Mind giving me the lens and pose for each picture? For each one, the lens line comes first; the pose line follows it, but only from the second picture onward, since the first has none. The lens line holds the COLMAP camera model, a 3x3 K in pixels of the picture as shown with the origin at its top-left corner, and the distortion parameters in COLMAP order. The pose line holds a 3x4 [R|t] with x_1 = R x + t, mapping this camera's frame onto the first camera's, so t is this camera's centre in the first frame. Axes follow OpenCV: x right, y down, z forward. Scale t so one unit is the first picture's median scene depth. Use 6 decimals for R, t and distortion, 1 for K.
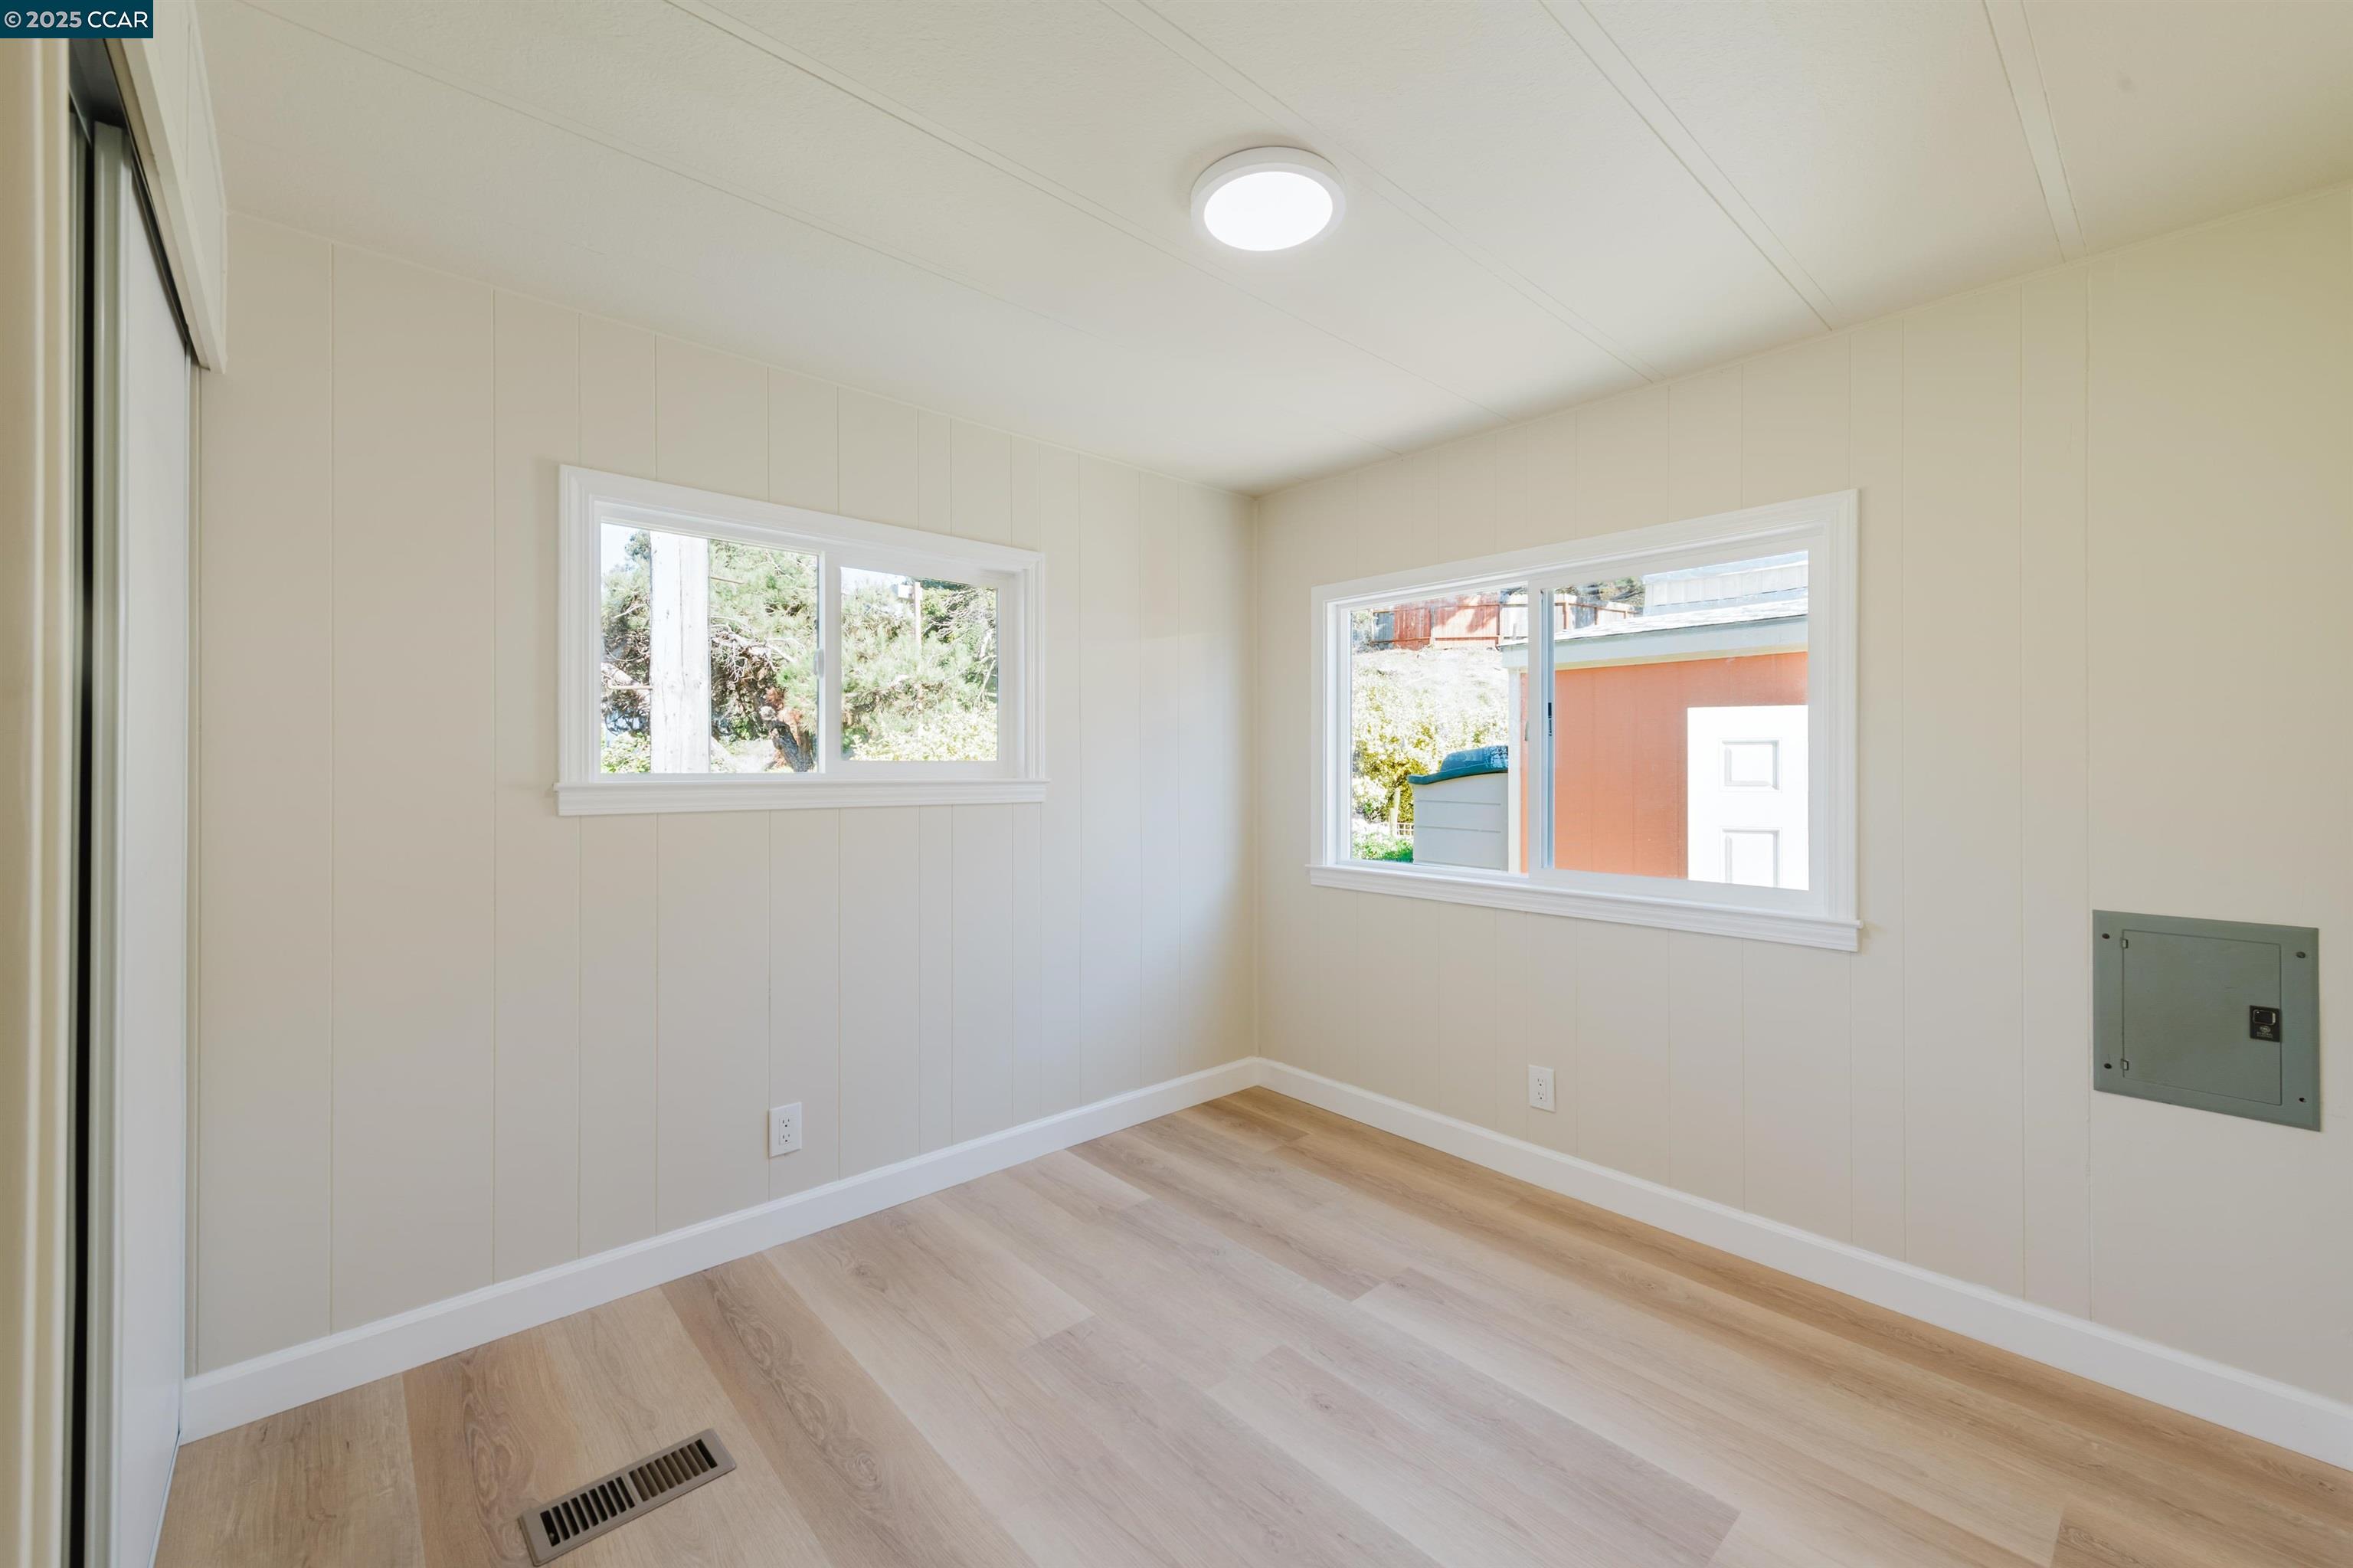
lens RADIAL K [[922.0, 0, 1202.9], [0, 922.0, 769.0], [0, 0, 1]] dist [0.002416, -0.000174]
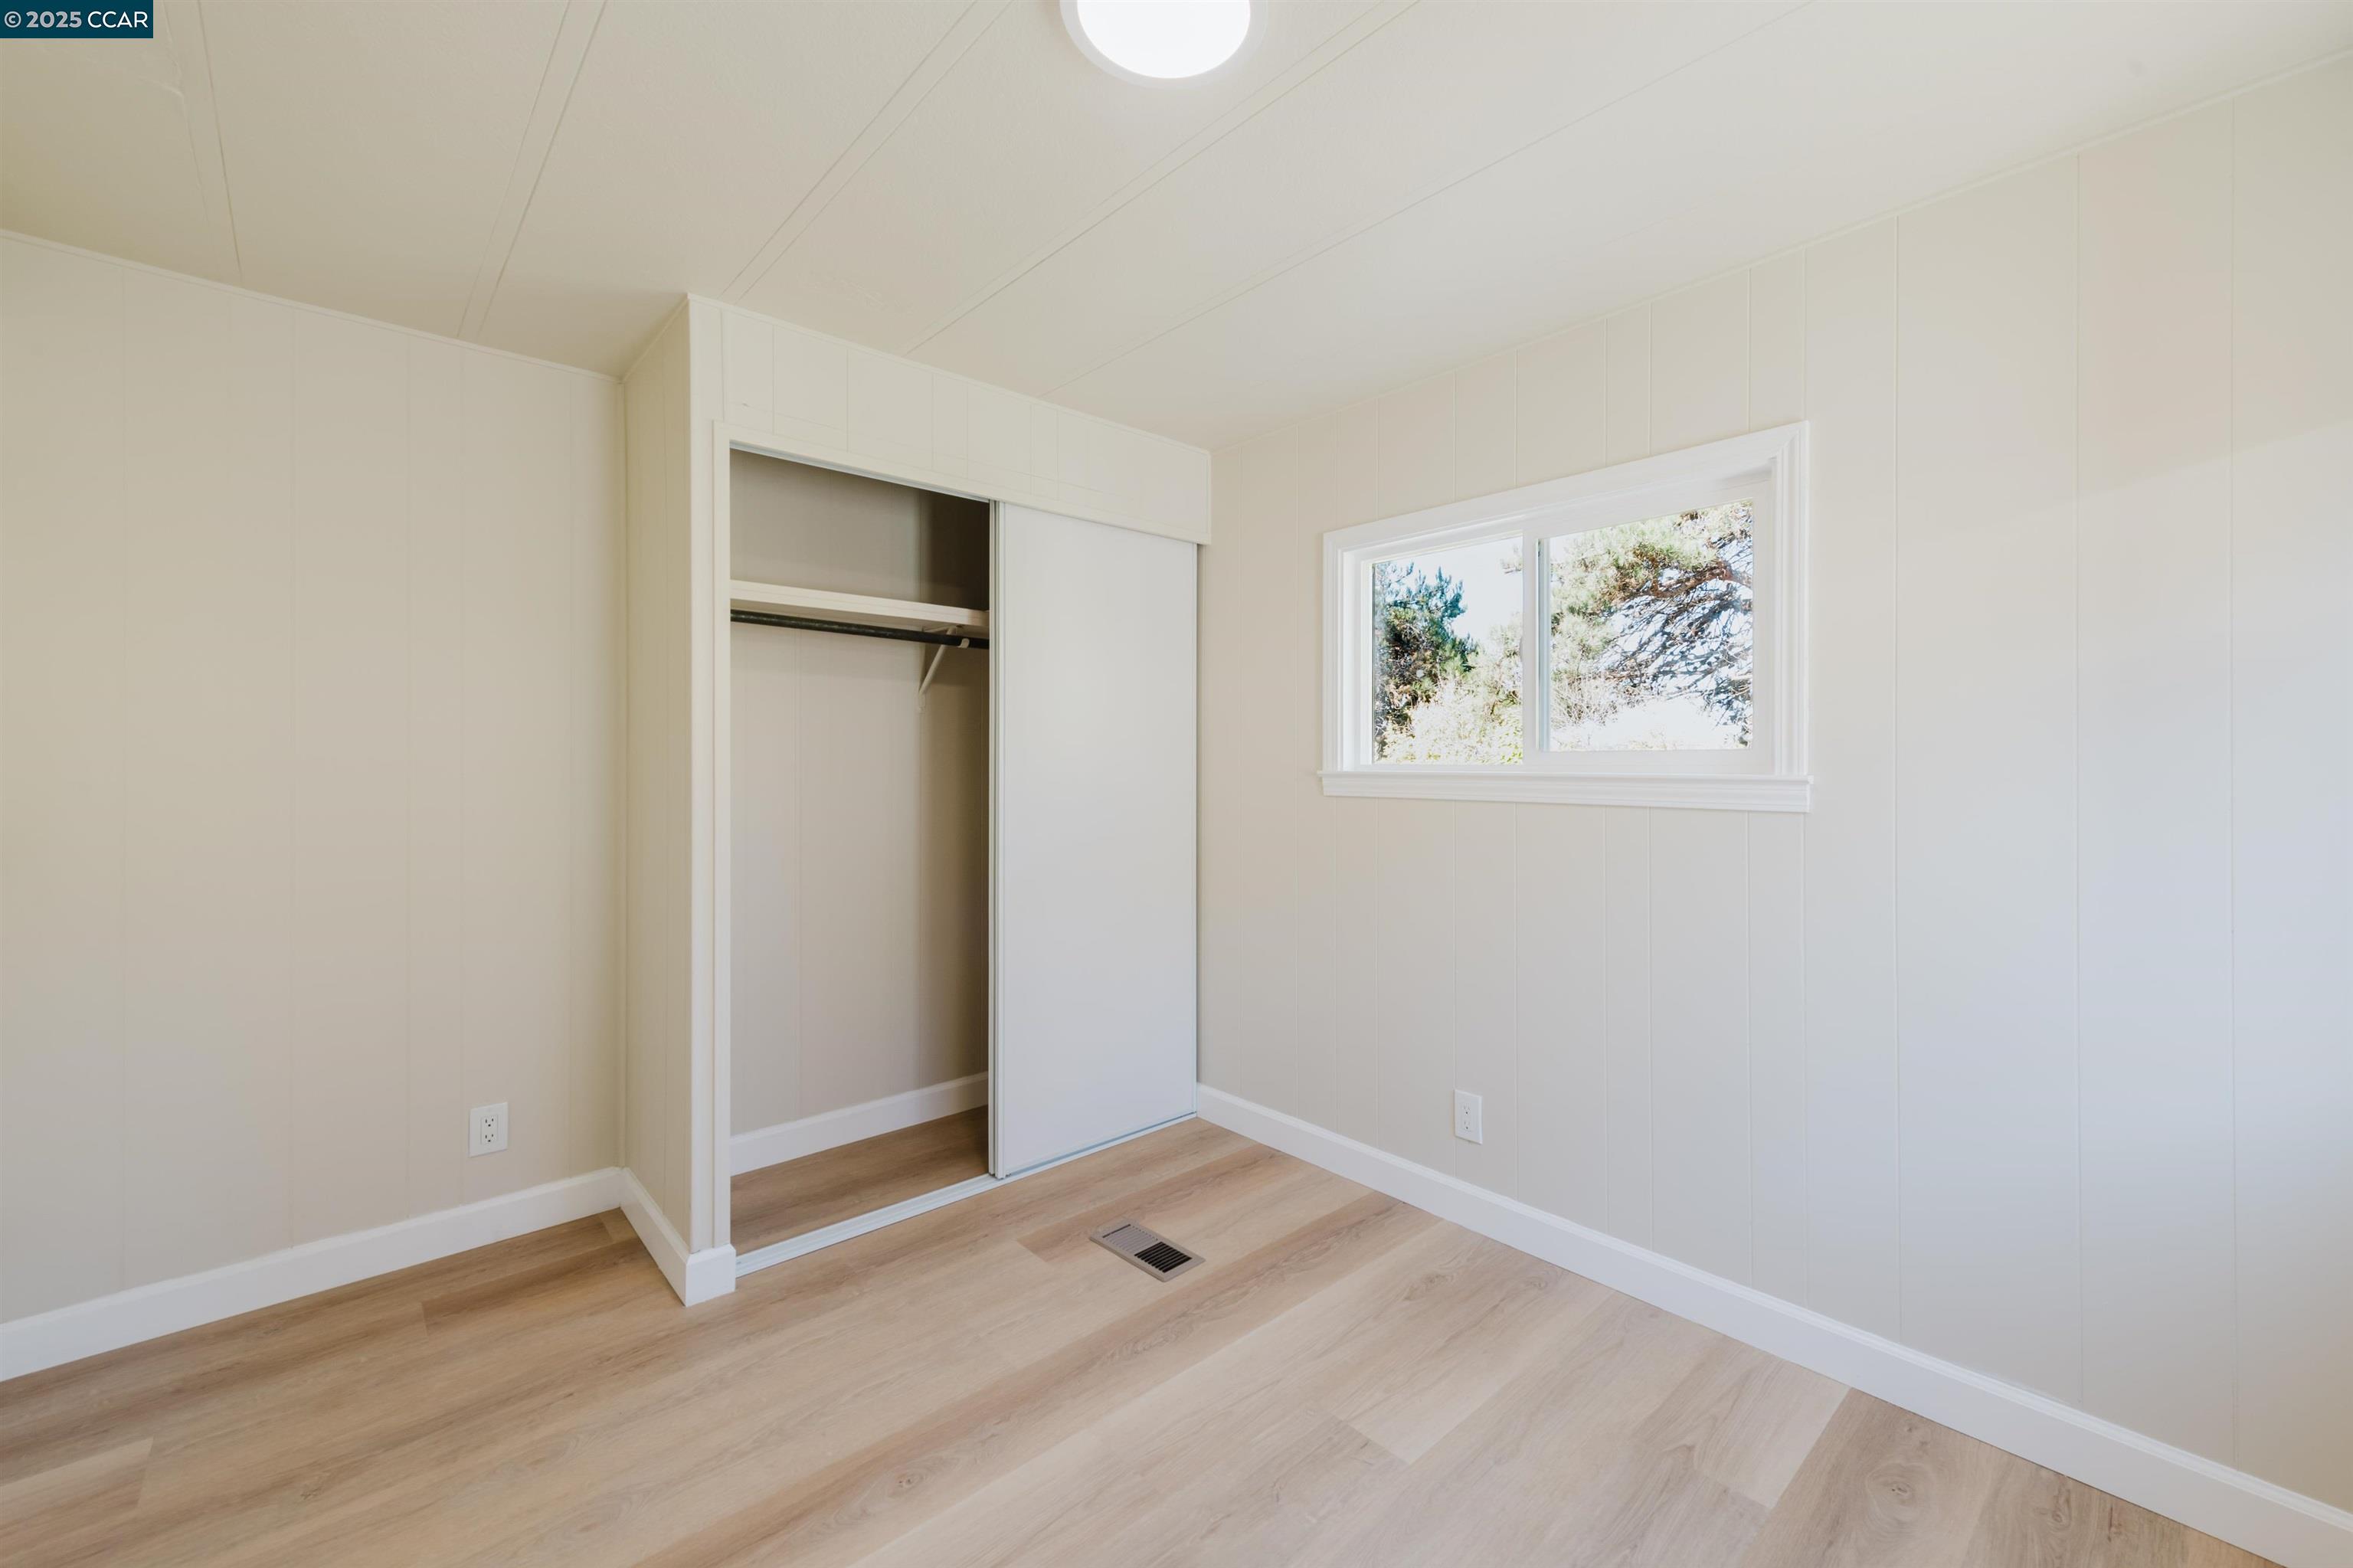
lens RADIAL K [[922.0, 0, 1202.9], [0, 922.0, 769.0], [0, 0, 1]] dist [0.002416, -0.000174]
pose [[0.014478, 0.006311, -0.999875, 0.560510], [-0.005500, 0.999965, 0.006232, 0.004788], [0.999880, 0.005409, 0.014512, 0.702750]]
